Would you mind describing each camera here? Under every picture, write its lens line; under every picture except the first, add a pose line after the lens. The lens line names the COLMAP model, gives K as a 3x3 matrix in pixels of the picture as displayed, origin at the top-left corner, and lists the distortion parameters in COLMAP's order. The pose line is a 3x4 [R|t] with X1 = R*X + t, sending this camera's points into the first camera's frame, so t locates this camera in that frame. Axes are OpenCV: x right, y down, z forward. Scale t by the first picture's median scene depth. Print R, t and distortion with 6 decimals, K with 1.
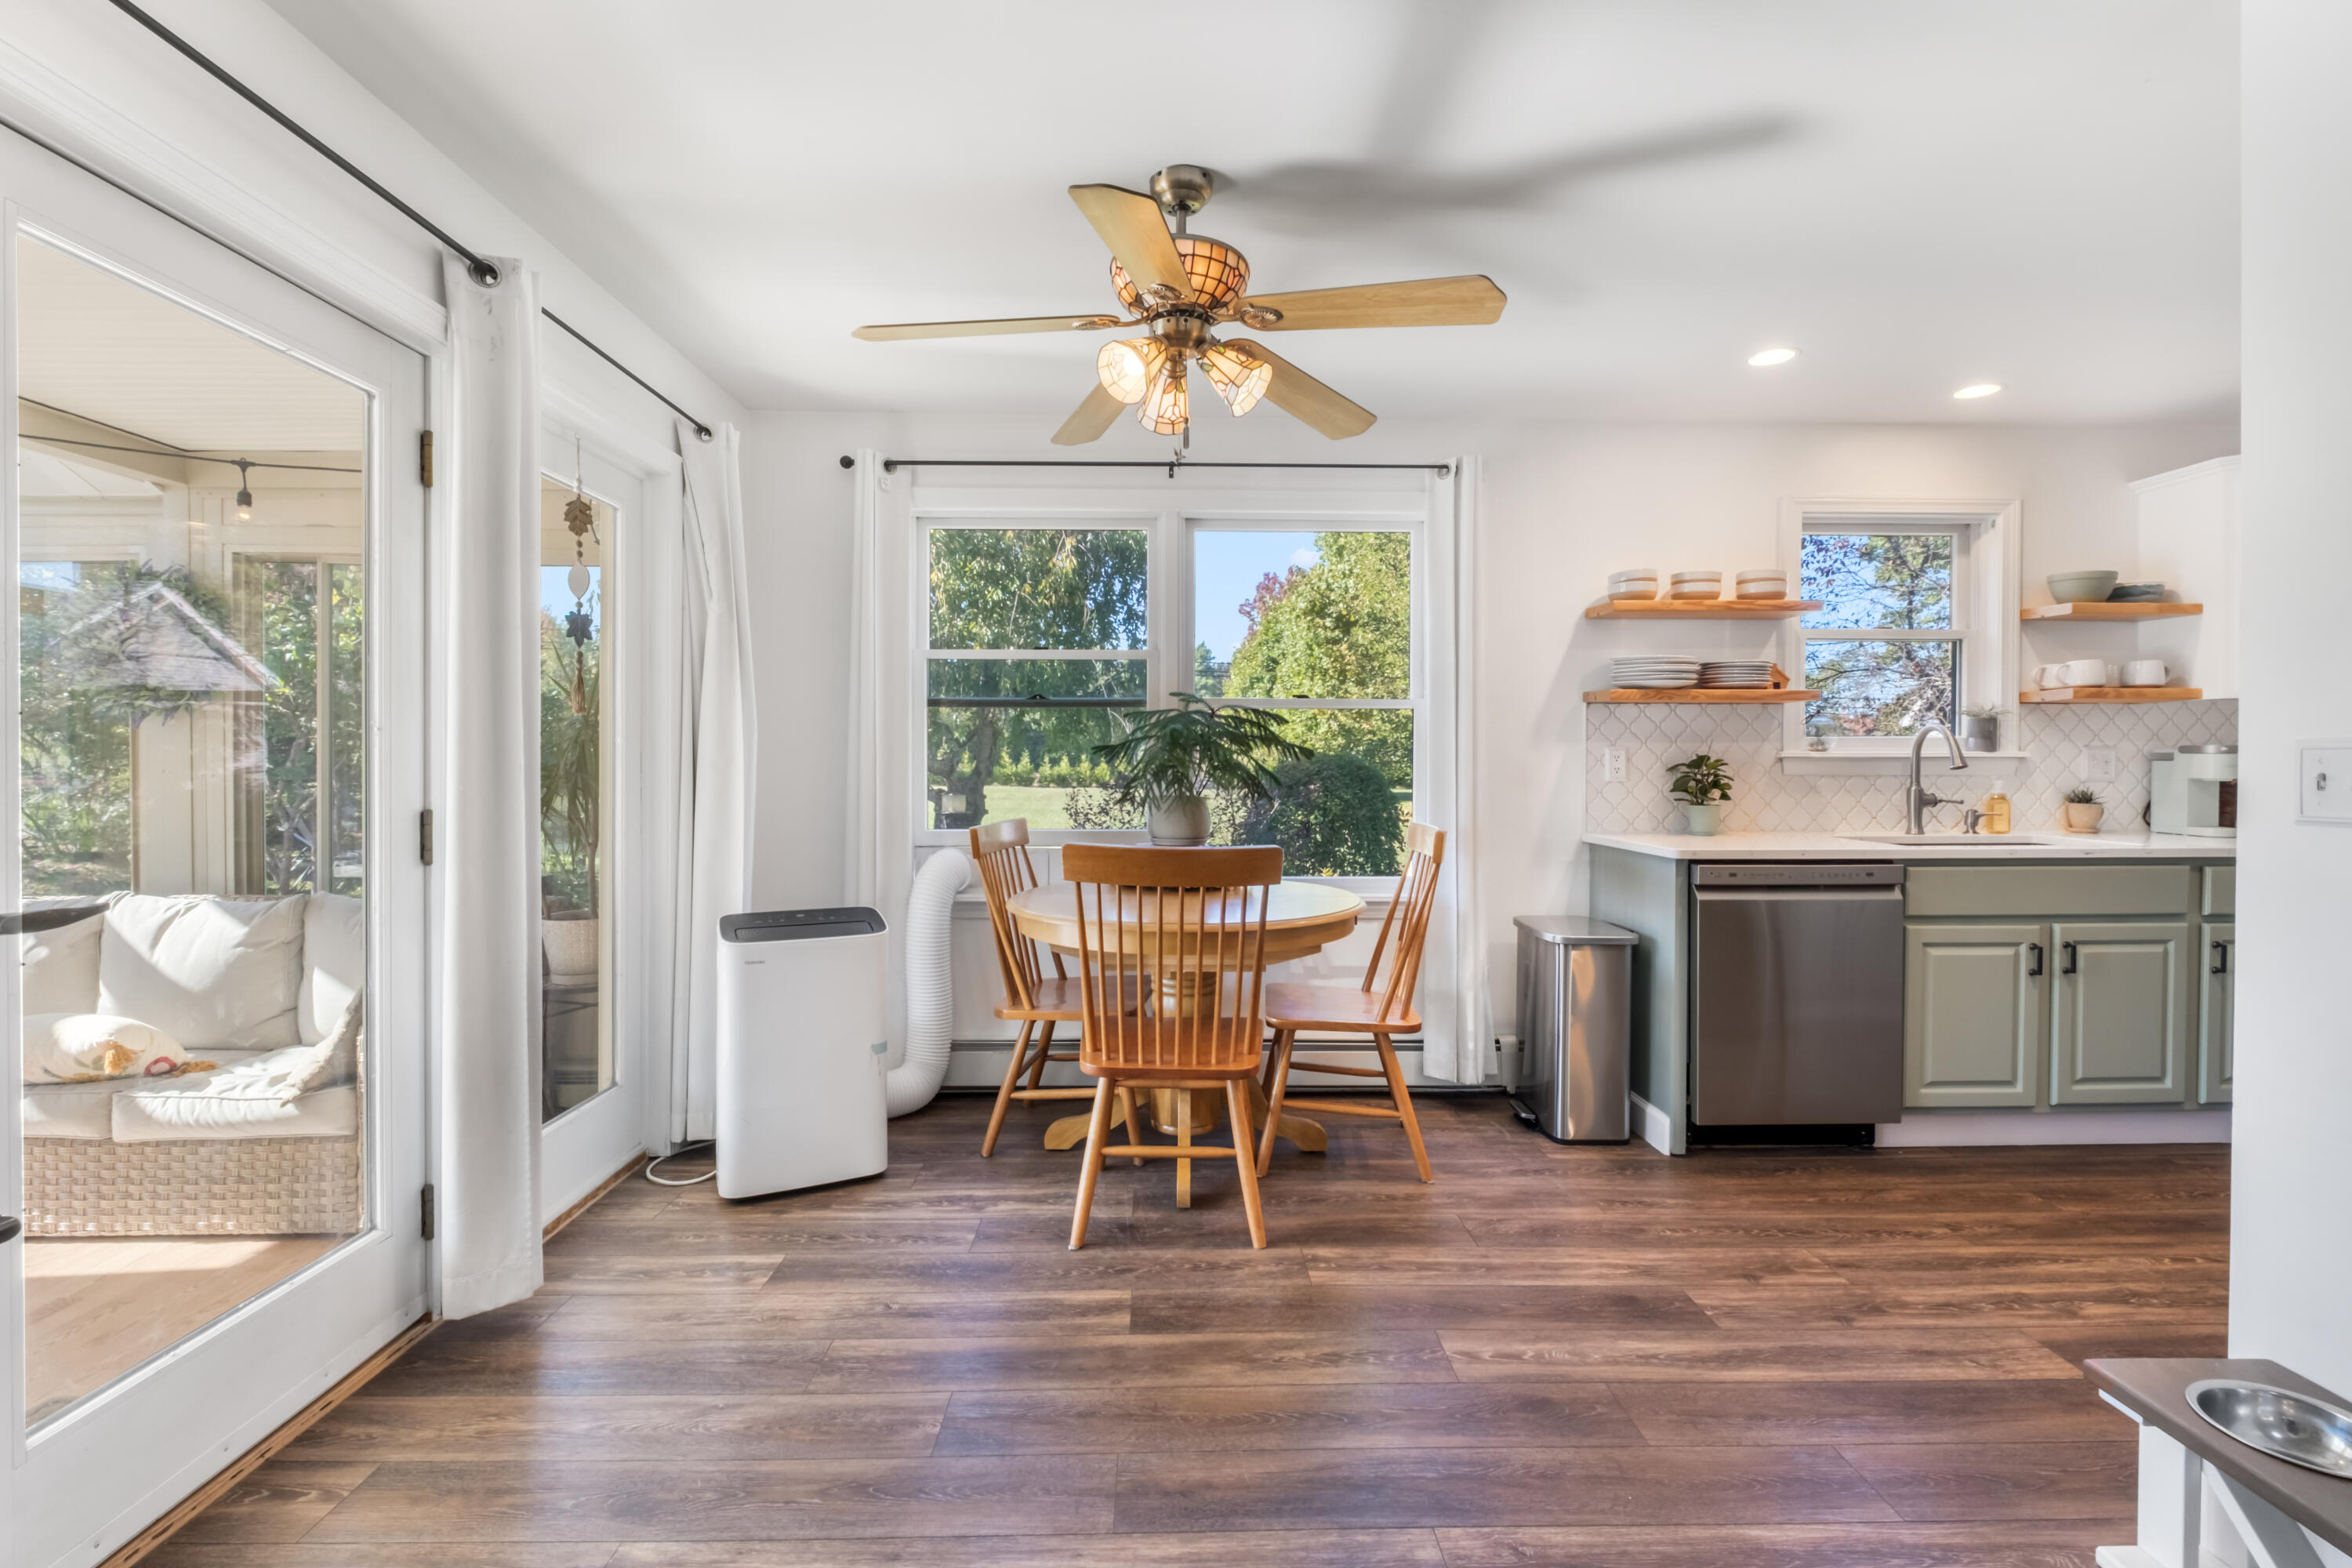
lens RADIAL K [[1048.3, 0, 1178.0], [0, 1048.3, 769.2], [0, 0, 1]] dist [0.010104, -0.008158]
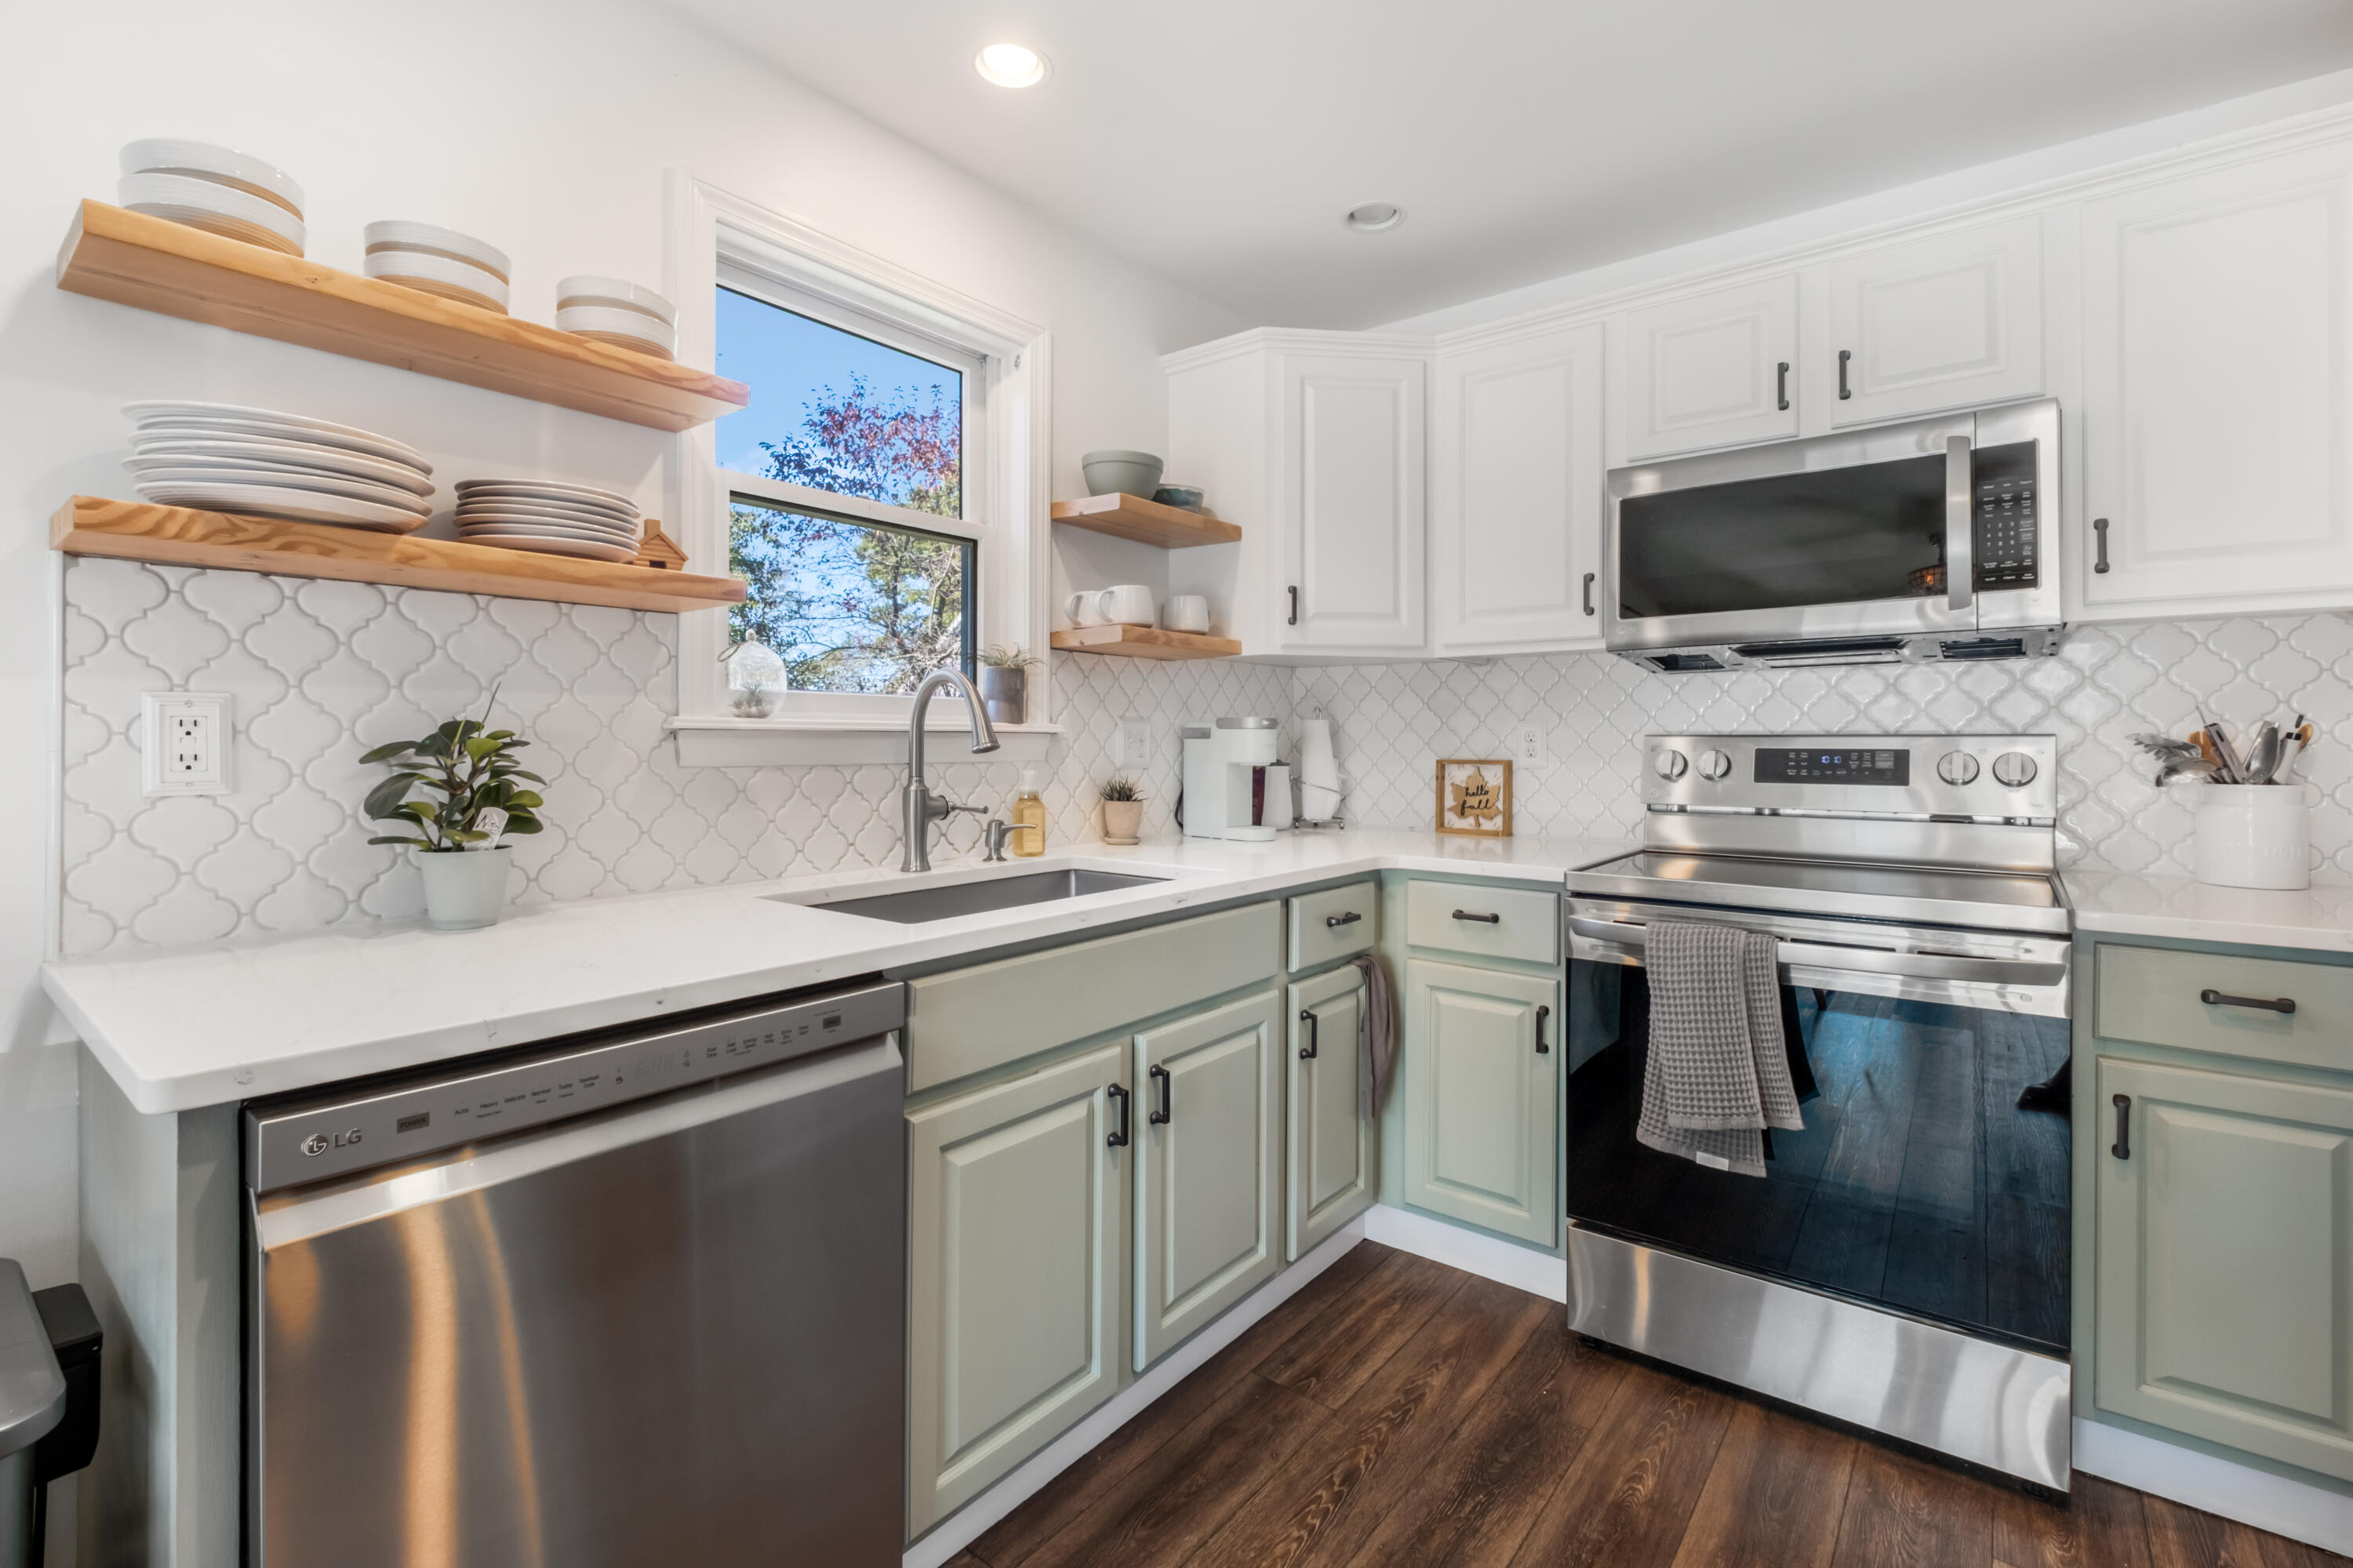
lens RADIAL K [[1048.8, 0, 1182.6], [0, 1048.8, 732.5], [0, 0, 1]] dist [0.010104, -0.008158]
pose [[0.638993, 0.007838, 0.769173, 0.368339], [0.006827, 0.999851, -0.015861, -0.000815], [-0.769182, 0.015386, 0.638844, 0.542728]]
